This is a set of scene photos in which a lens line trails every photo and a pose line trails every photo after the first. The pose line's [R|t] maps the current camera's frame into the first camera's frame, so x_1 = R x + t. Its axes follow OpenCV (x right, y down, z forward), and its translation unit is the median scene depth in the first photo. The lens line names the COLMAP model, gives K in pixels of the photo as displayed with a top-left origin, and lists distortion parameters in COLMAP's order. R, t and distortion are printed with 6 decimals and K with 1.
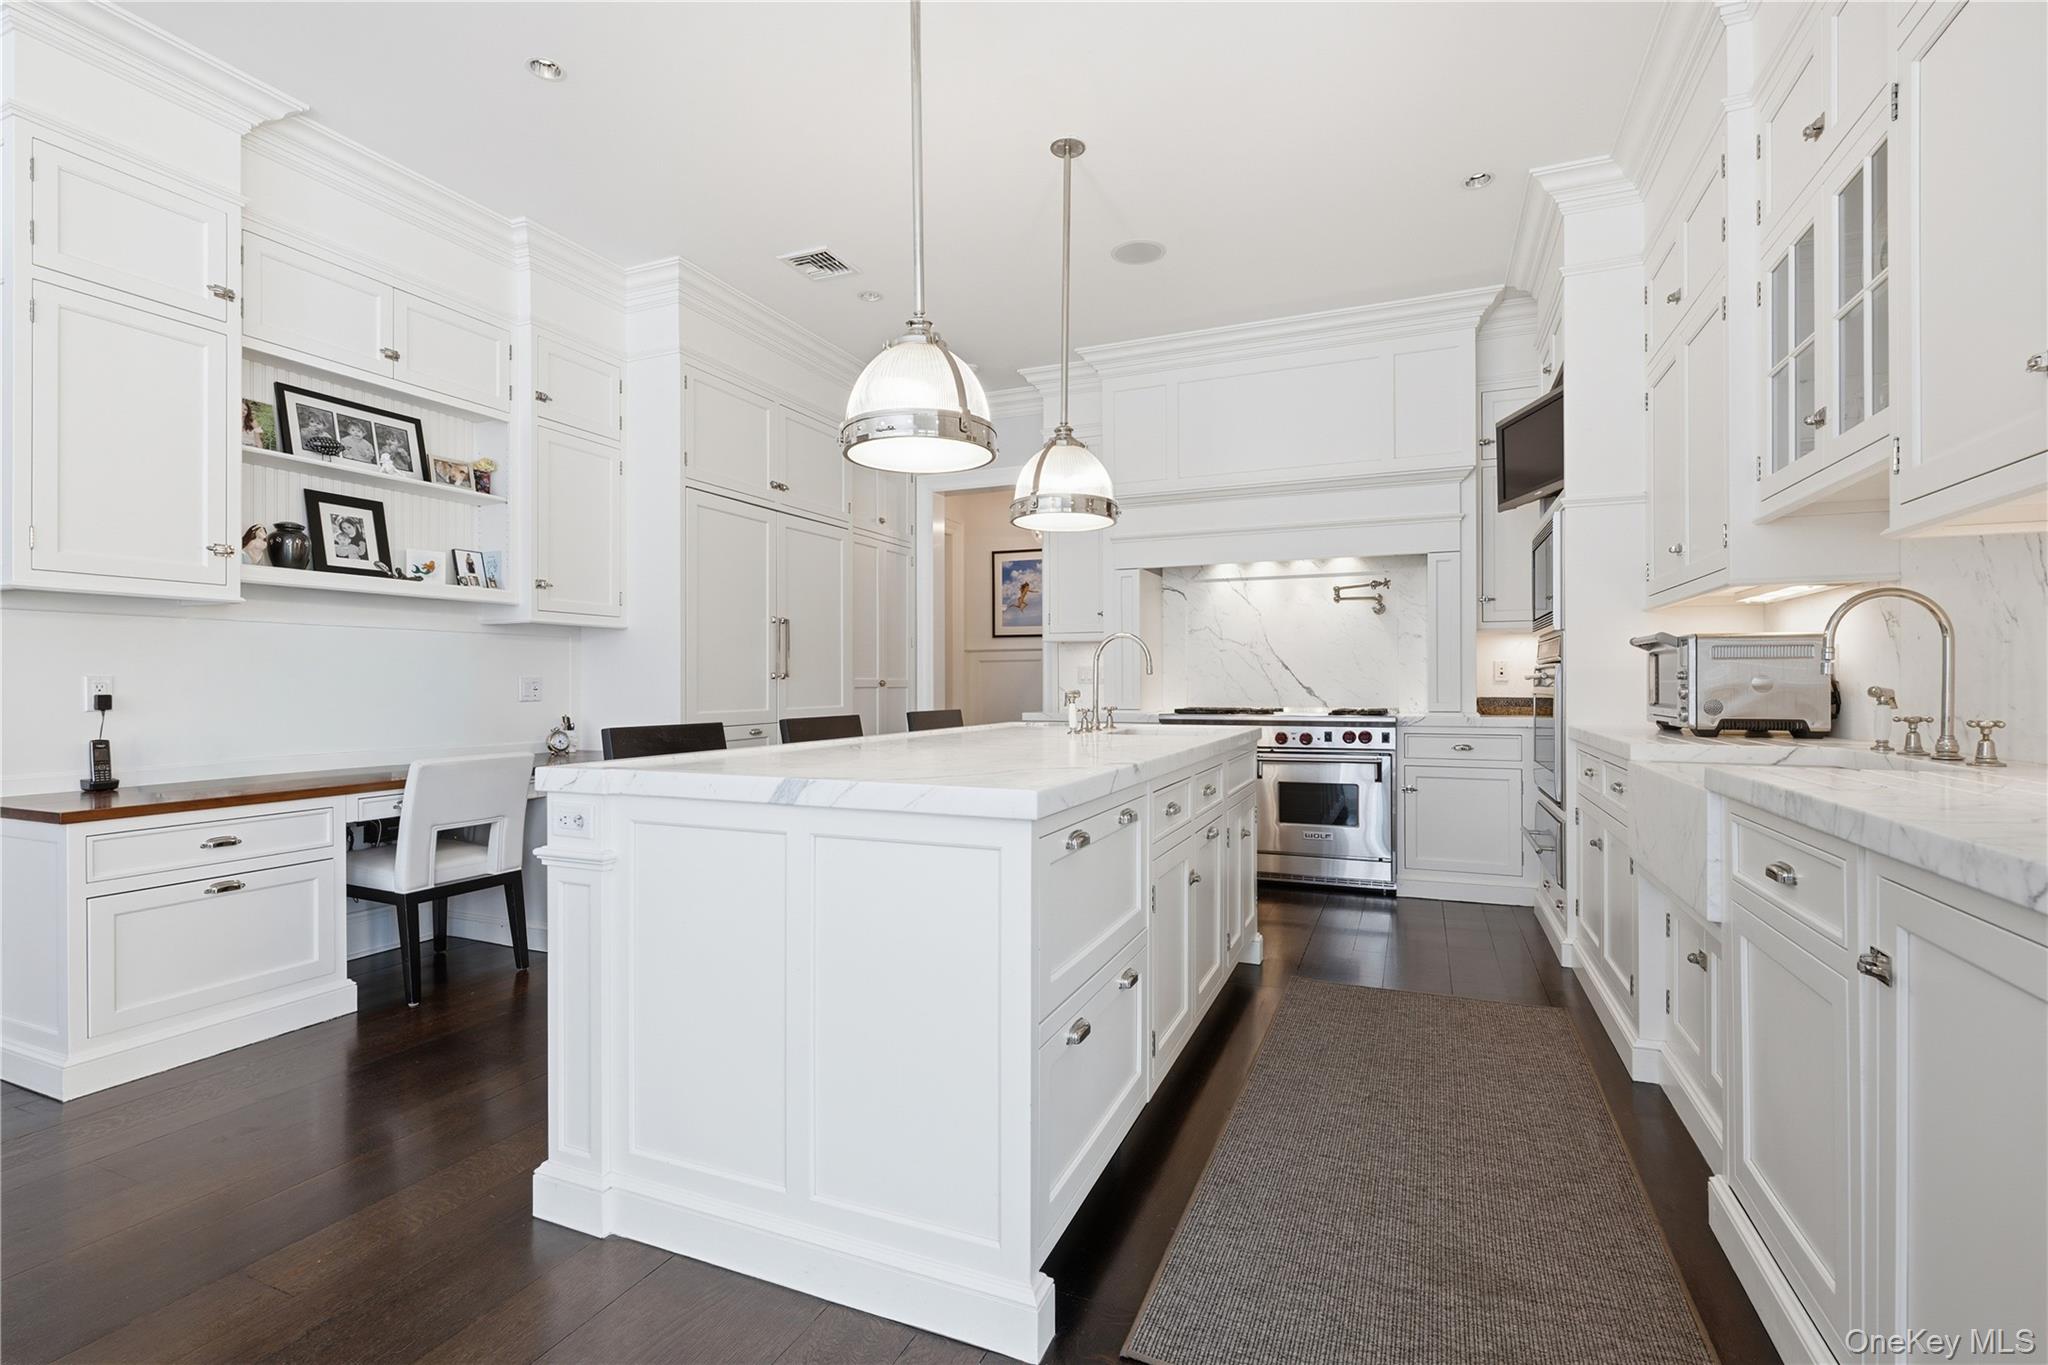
lens RADIAL K [[920.8, 0, 1028.5], [0, 920.8, 680.9], [0, 0, 1]] dist [0.000820, 0.000520]
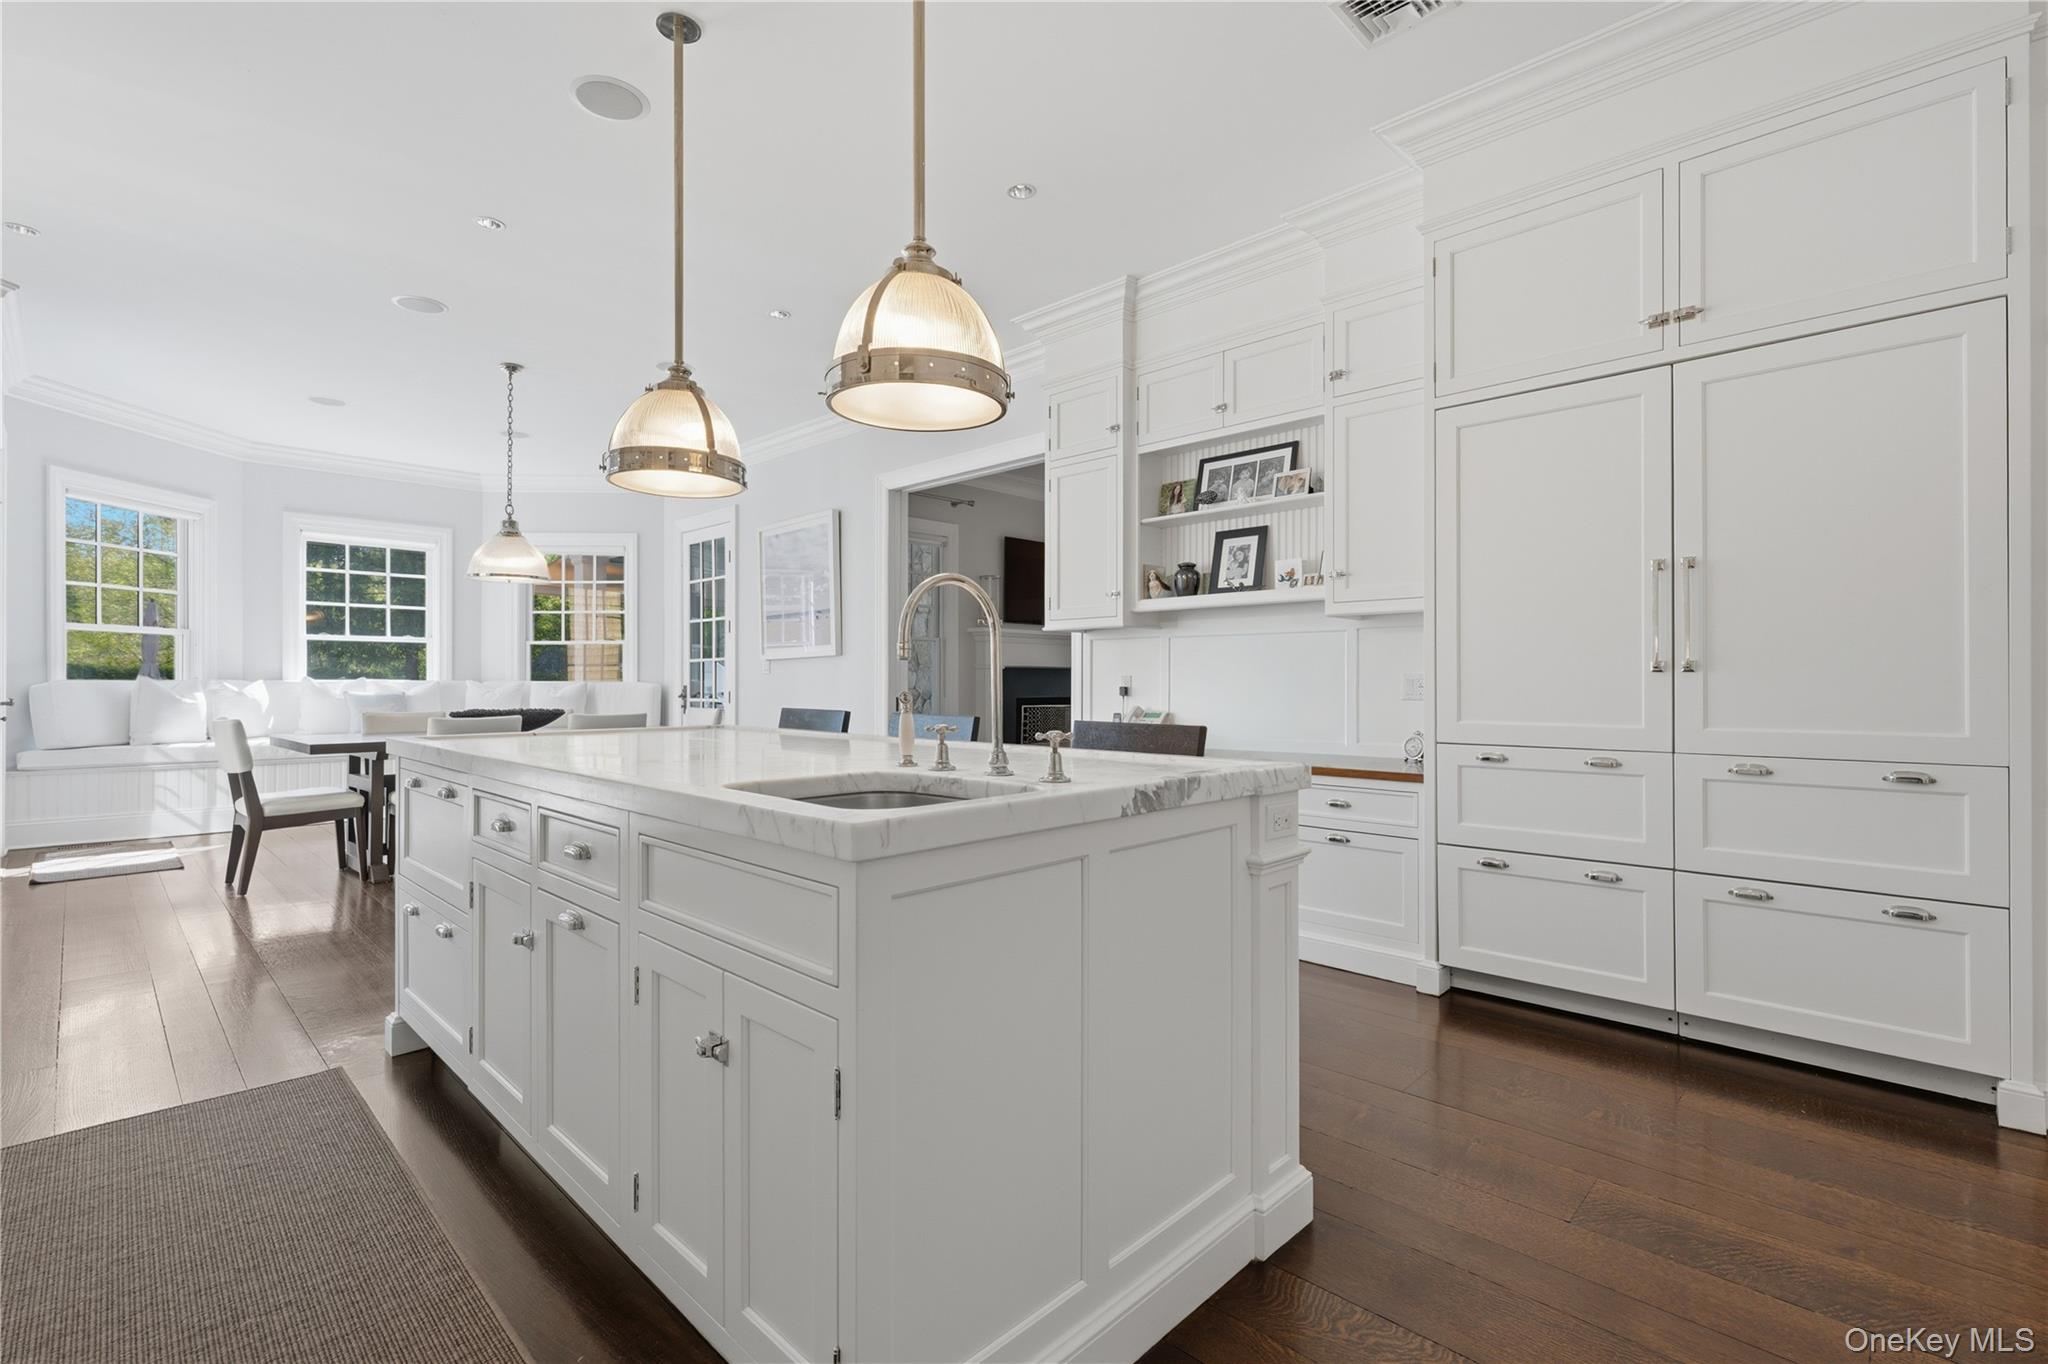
lens RADIAL K [[927.8, 0, 1029.9], [0, 927.8, 681.1], [0, 0, 1]] dist [-0.000308, 0.000215]
pose [[-0.357380, 0.001107, -0.933959, 0.512566], [0.002002, 0.999998, 0.000419, 0.002951], [0.933957, -0.001720, -0.357381, 1.146507]]
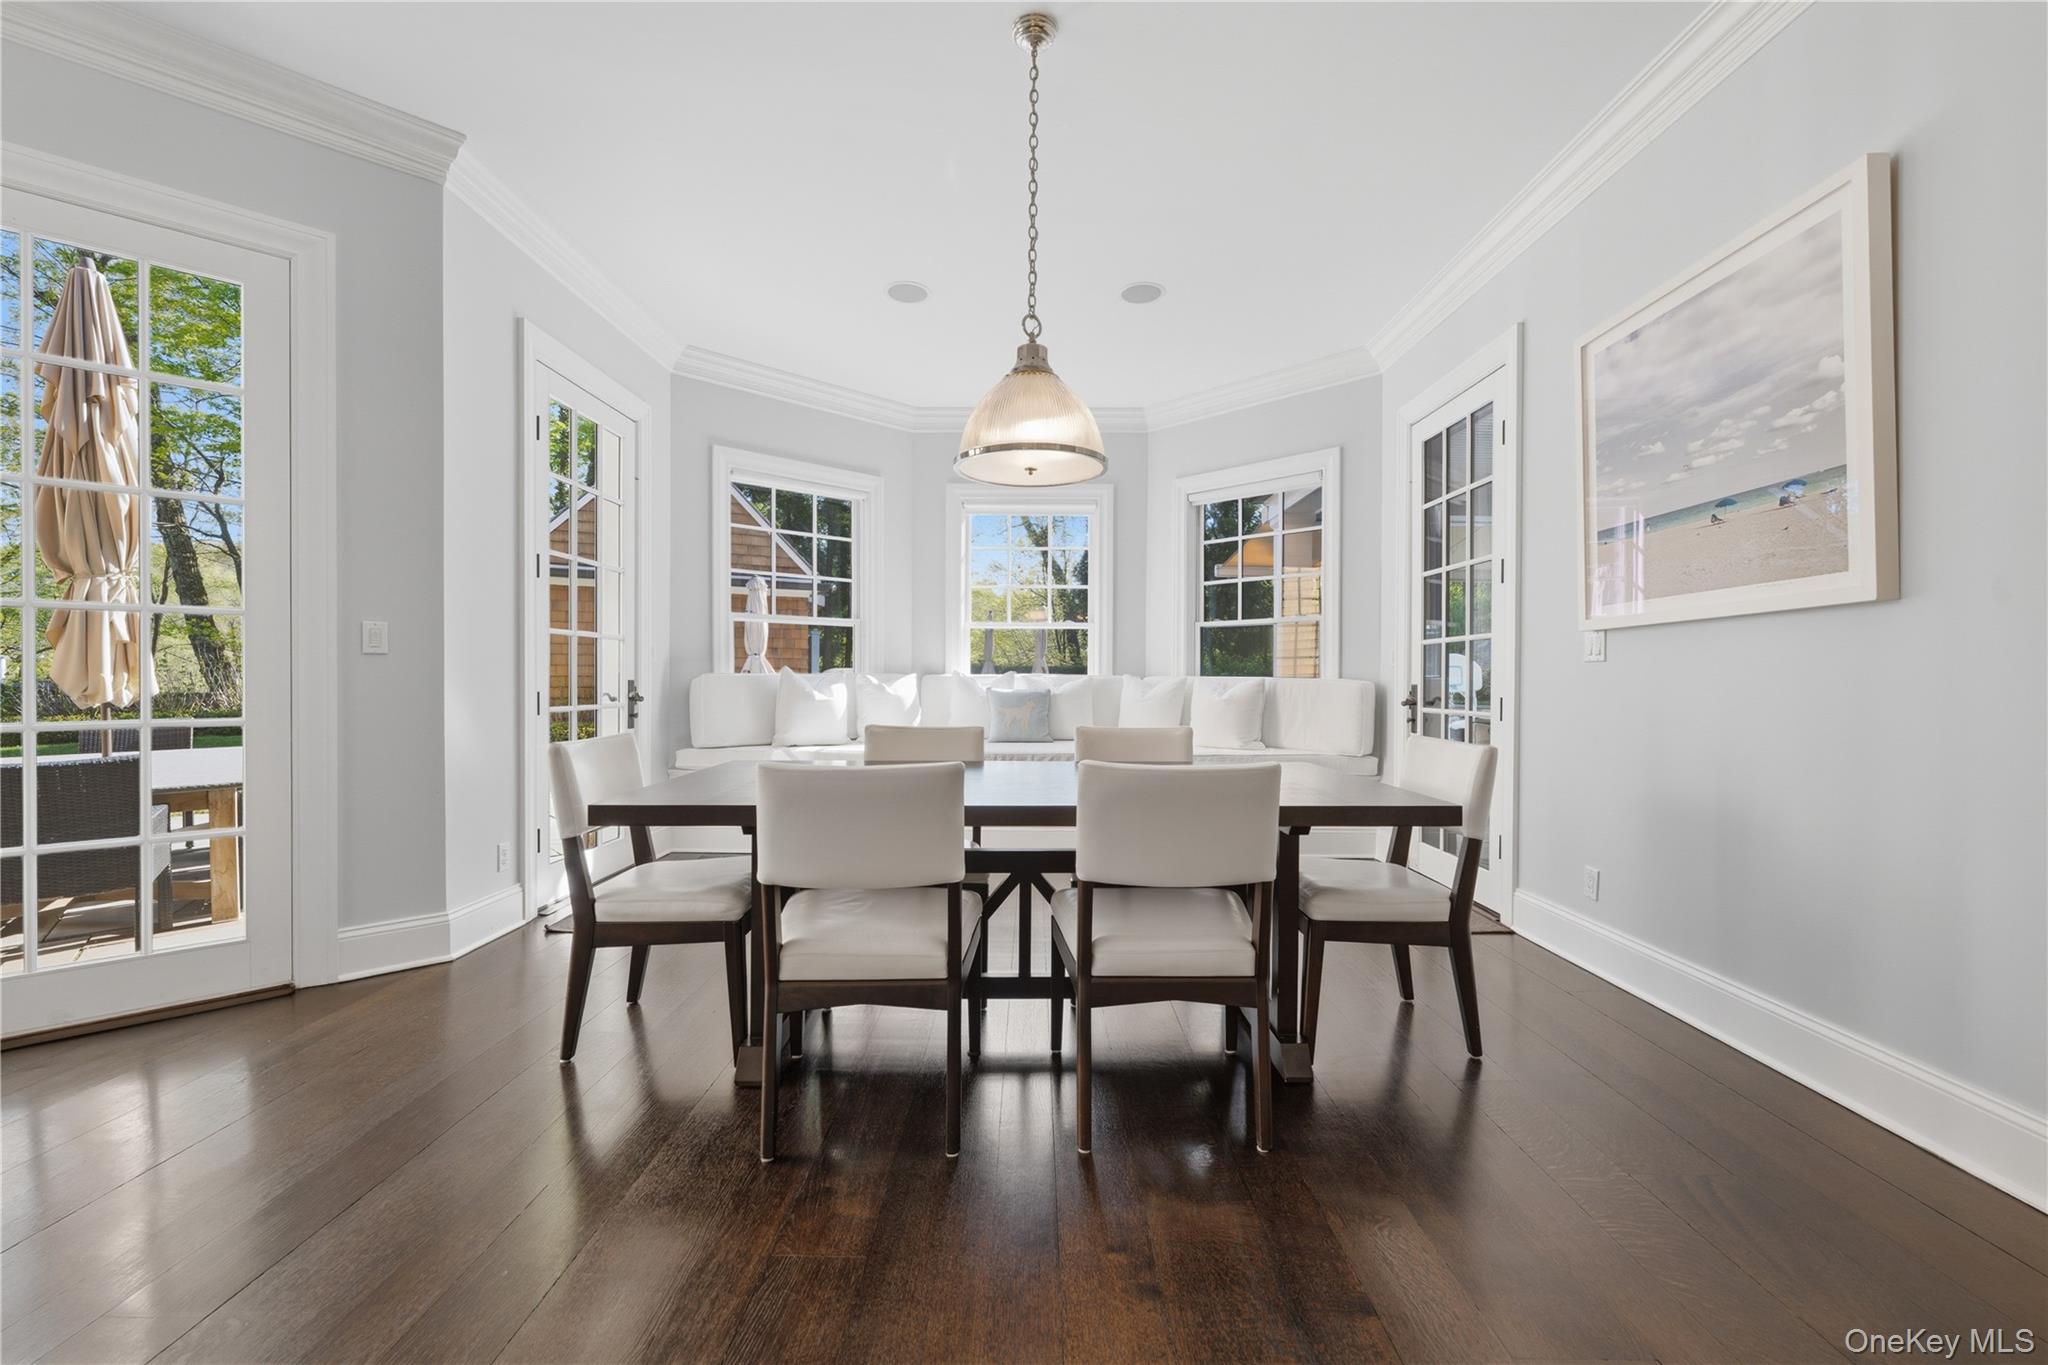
lens RADIAL K [[822.5, 0, 1027.2], [0, 822.5, 679.4], [0, 0, 1]] dist [-0.000674, 0.000267]
pose [[-0.922229, -0.000772, -0.386643, -0.369301], [-0.001981, 0.999994, 0.002728, 0.003379], [0.386639, 0.003282, -0.922225, 0.393464]]
